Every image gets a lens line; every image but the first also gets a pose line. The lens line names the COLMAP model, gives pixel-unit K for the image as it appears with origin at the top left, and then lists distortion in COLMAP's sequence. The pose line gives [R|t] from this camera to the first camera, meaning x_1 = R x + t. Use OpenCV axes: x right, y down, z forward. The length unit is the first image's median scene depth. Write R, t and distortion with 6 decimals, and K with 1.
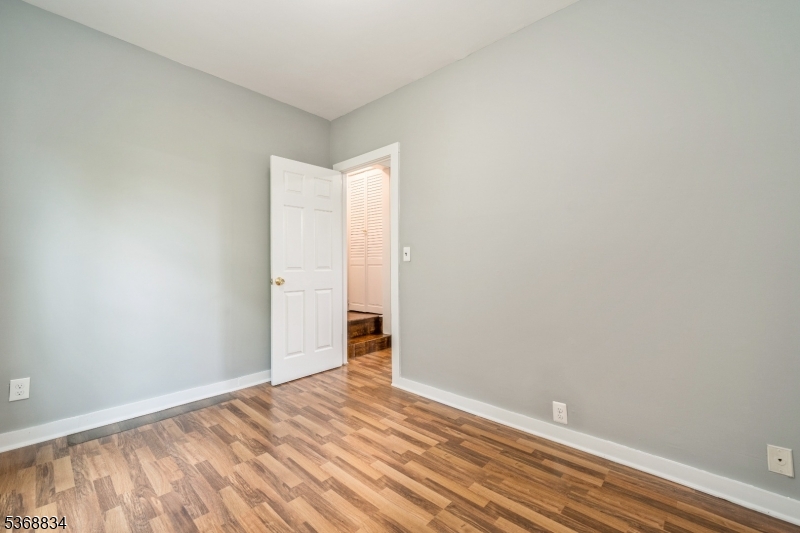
lens RADIAL K [[330.1, 0, 393.3], [0, 330.1, 263.0], [0, 0, 1]] dist [0.001777, 0.000352]
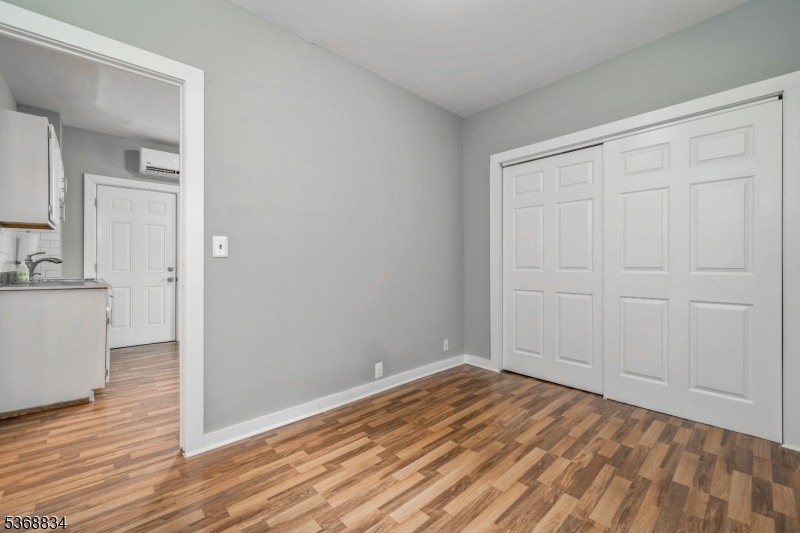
lens RADIAL K [[330.1, 0, 393.3], [0, 330.1, 263.0], [0, 0, 1]] dist [0.001777, 0.000352]
pose [[0.081230, 0.006778, 0.996672, -0.870683], [-0.005982, 0.999962, -0.006313, 0.014568], [-0.996677, -0.005450, 0.081268, 0.837988]]
